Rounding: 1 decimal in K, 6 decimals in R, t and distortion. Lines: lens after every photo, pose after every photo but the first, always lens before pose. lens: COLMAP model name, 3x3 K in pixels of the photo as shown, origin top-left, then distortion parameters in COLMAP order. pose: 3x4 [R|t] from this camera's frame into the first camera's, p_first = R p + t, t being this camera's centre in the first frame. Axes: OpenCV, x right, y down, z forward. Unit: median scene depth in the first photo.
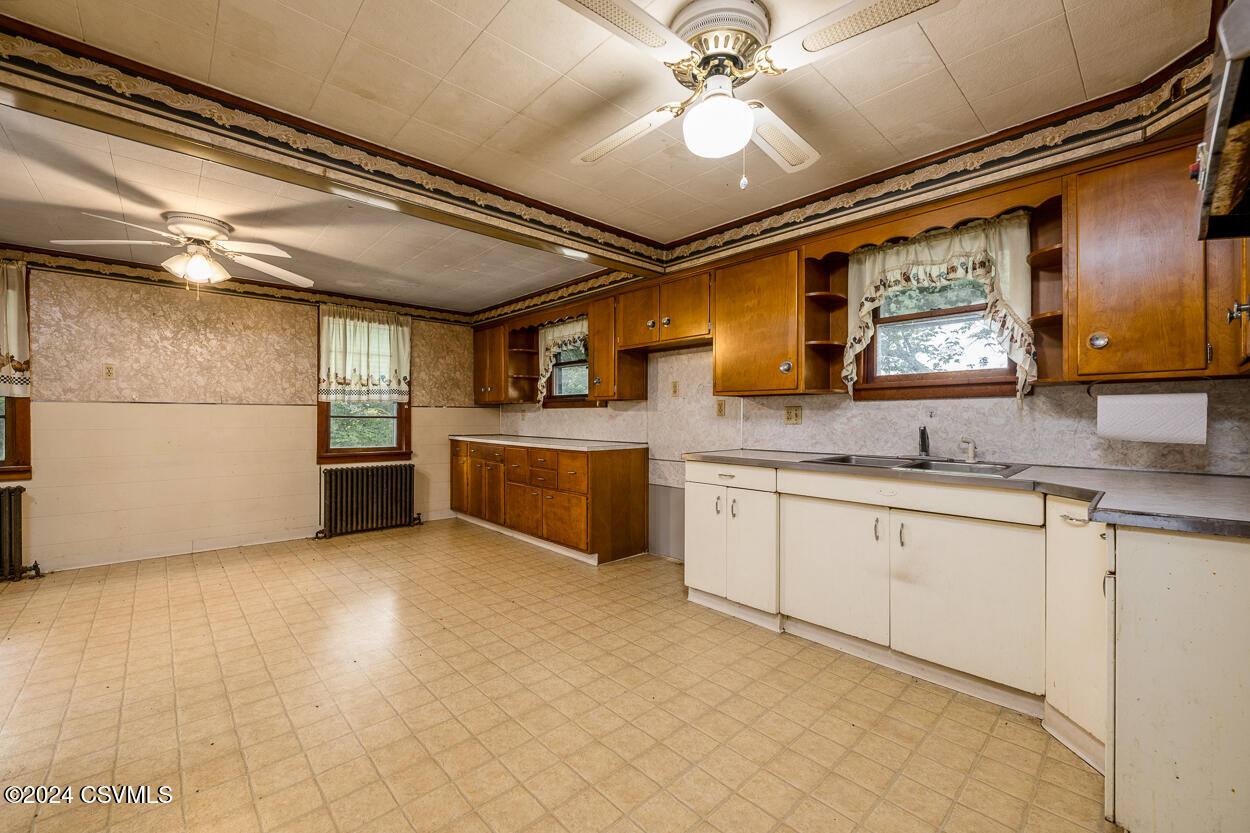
lens RADIAL K [[500.1, 0, 620.5], [0, 500.1, 415.4], [0, 0, 1]] dist [0.001053, 0.000241]
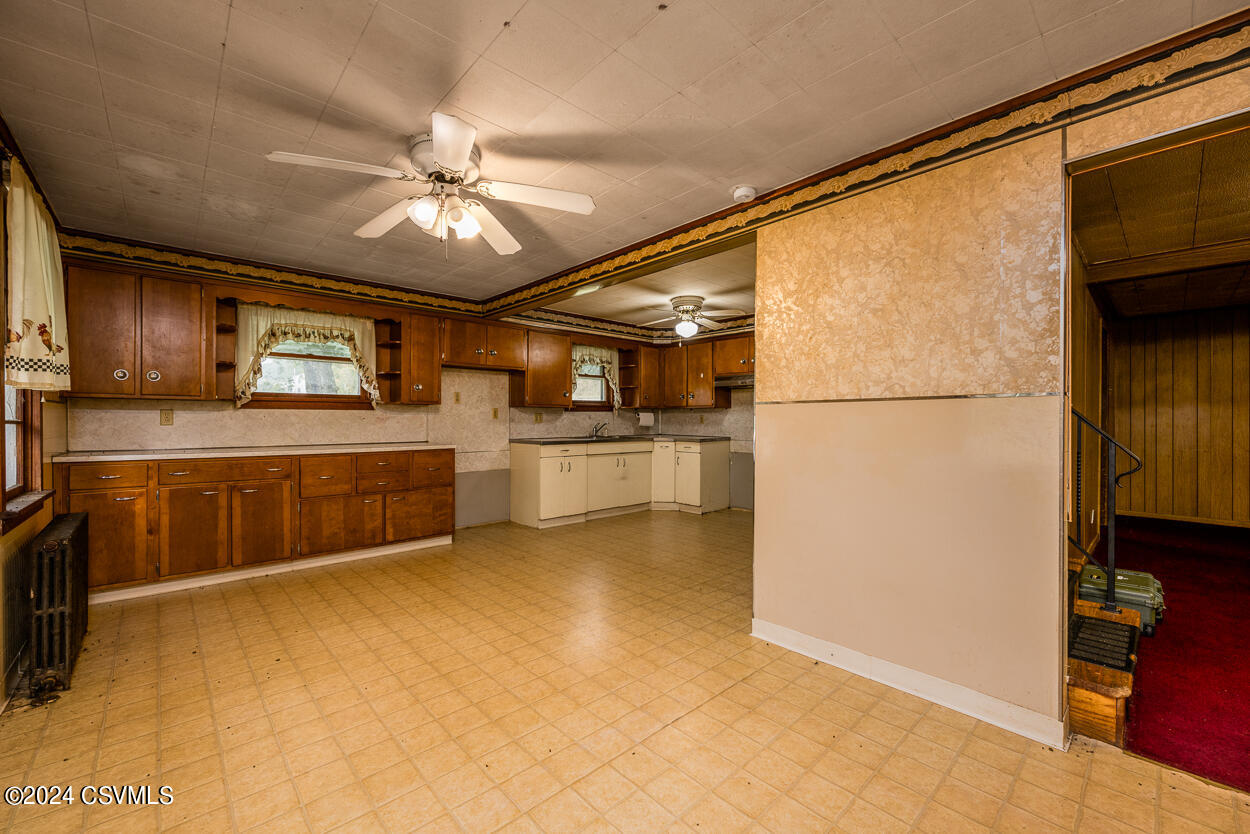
lens RADIAL K [[500.1, 0, 620.6], [0, 500.1, 419.1], [0, 0, 1]] dist [0.001053, 0.000241]
pose [[-0.005554, -0.002210, 0.999982, -1.527367], [-0.002492, 0.999994, 0.002196, -0.001715], [-0.999981, -0.002480, -0.005560, 0.735639]]
